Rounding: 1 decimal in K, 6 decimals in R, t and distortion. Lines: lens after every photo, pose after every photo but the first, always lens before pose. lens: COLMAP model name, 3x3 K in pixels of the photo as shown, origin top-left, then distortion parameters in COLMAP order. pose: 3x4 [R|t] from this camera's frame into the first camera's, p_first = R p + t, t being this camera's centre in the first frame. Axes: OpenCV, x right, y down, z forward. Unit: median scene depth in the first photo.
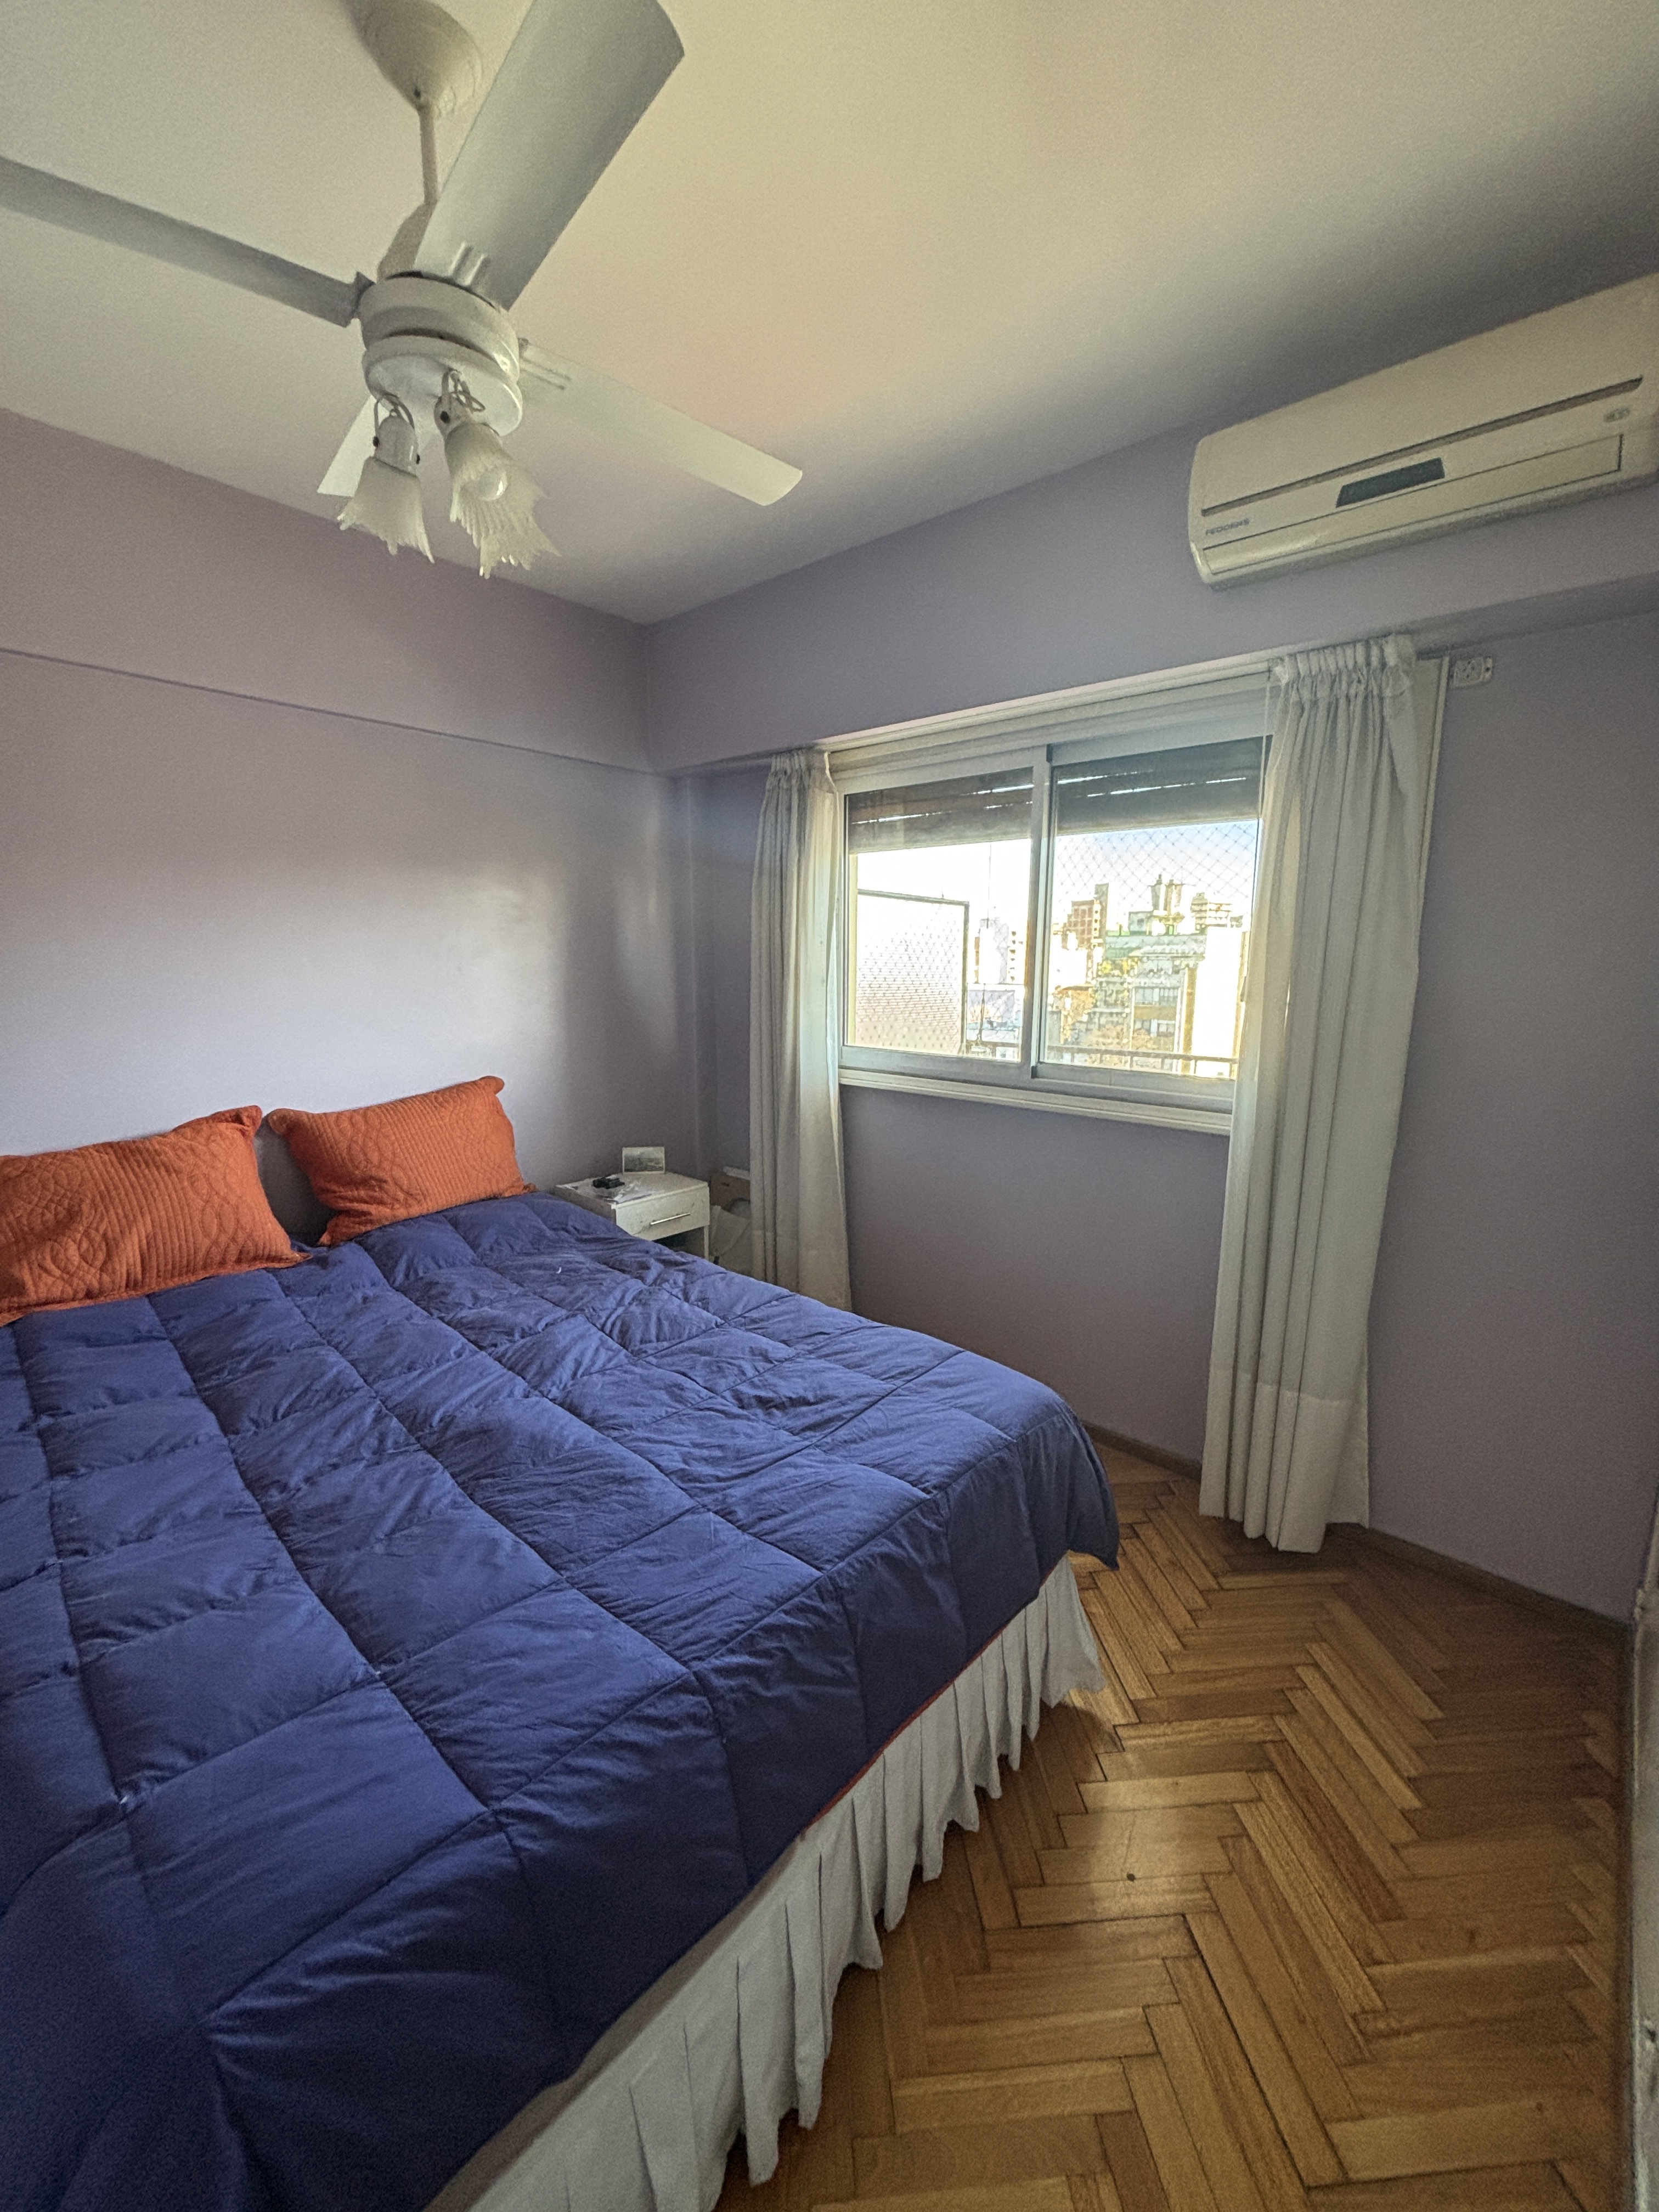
lens RADIAL K [[884.1, 0, 829.5], [0, 884.1, 1106.0], [0, 0, 1]] dist [0.013702, -0.009342]
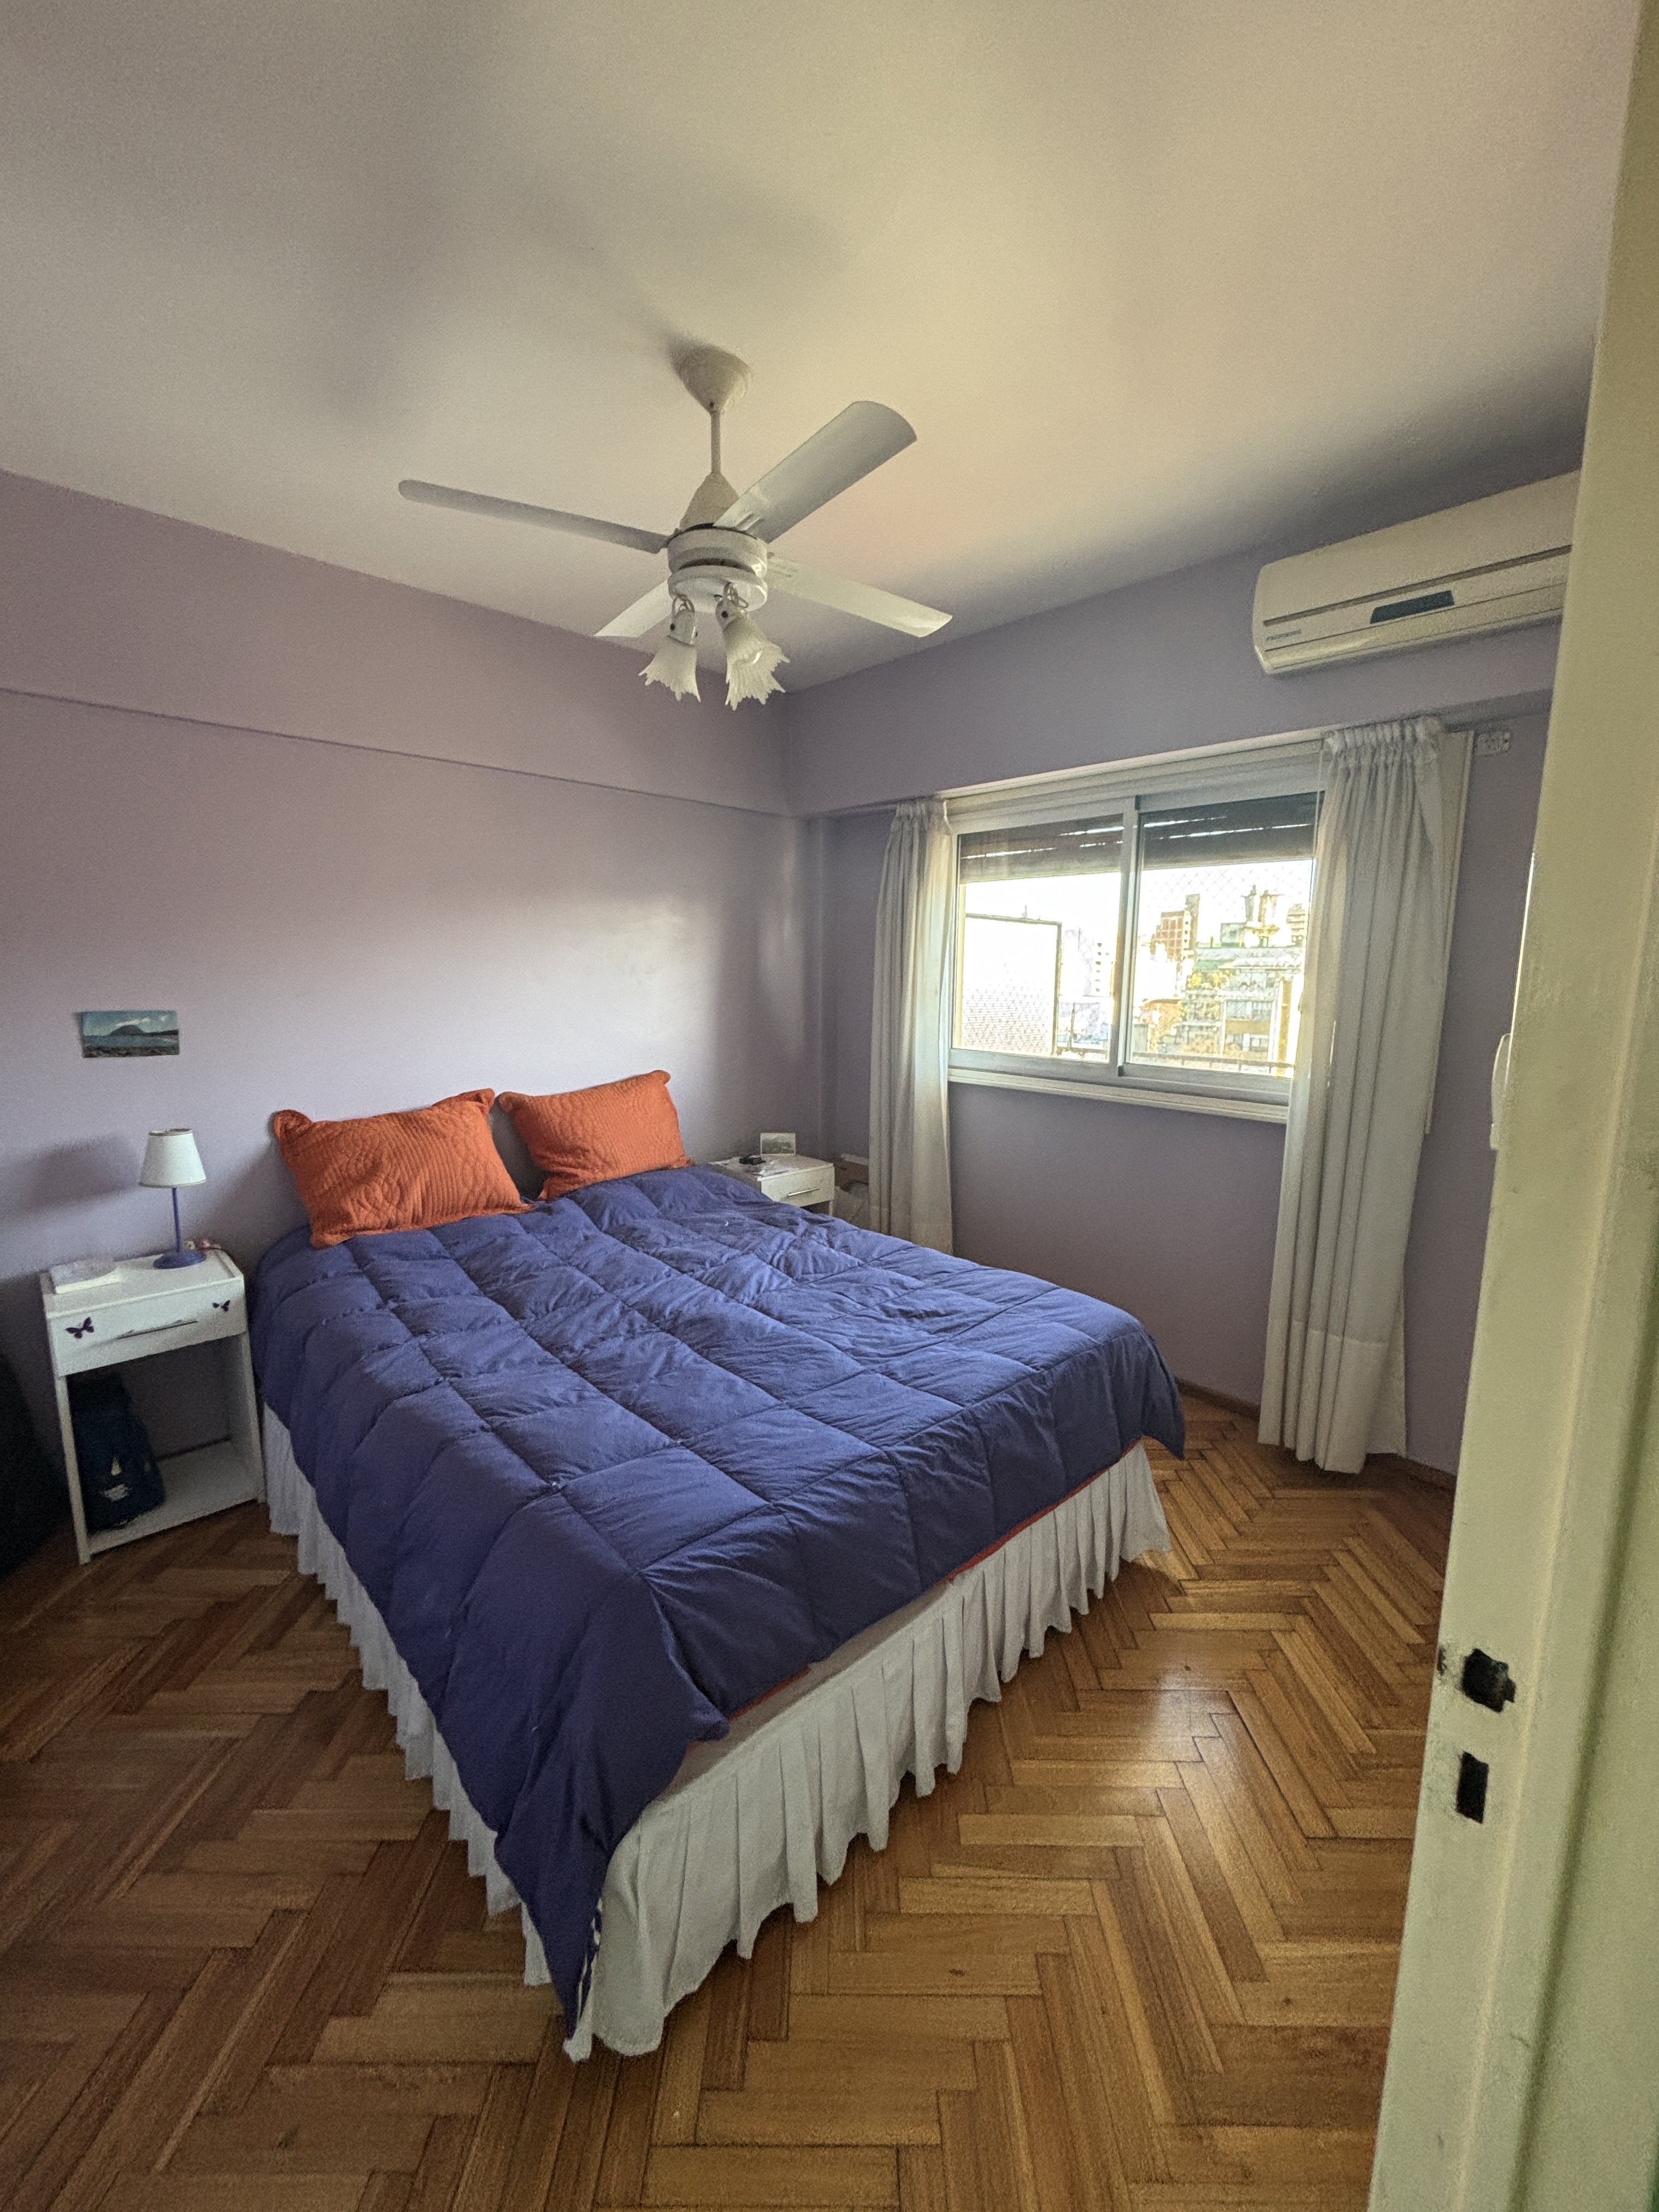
lens RADIAL K [[889.3, 0, 829.5], [0, 889.3, 1106.0], [0, 0, 1]] dist [0.026453, -0.027771]
pose [[0.996181, 0.016612, -0.085713, -0.071227], [-0.017747, 0.999764, -0.012499, 0.041662], [0.085486, 0.013972, 0.996241, -0.295644]]
